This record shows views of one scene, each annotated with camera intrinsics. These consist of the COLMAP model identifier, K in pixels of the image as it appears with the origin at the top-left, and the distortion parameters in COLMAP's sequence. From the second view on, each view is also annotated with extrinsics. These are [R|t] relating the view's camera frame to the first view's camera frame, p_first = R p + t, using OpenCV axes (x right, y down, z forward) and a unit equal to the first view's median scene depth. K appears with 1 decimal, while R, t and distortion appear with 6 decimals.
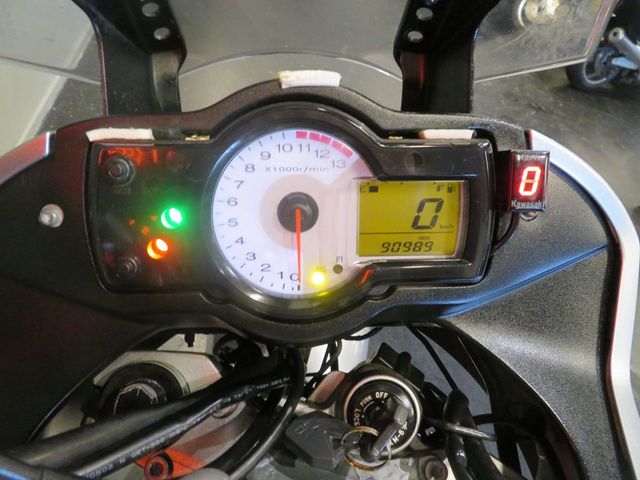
lens RADIAL K [[459.4, 0, 320.0], [0, 459.4, 240.0], [0, 0, 1]] dist [0.000196, -0.000544]
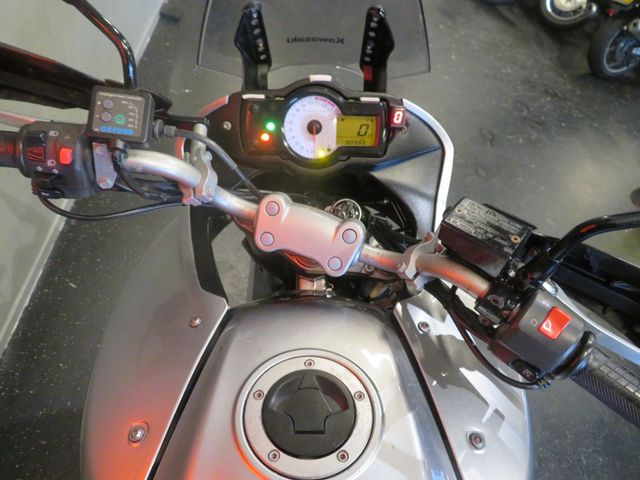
lens RADIAL K [[459.4, 0, 320.0], [0, 459.4, 240.0], [0, 0, 1]] dist [0.000196, -0.000544]
pose [[0.997361, 0.041123, -0.059839, 0.169612], [-0.038954, 0.998557, 0.036971, 0.490383], [0.061273, -0.034542, 0.997523, -1.688041]]
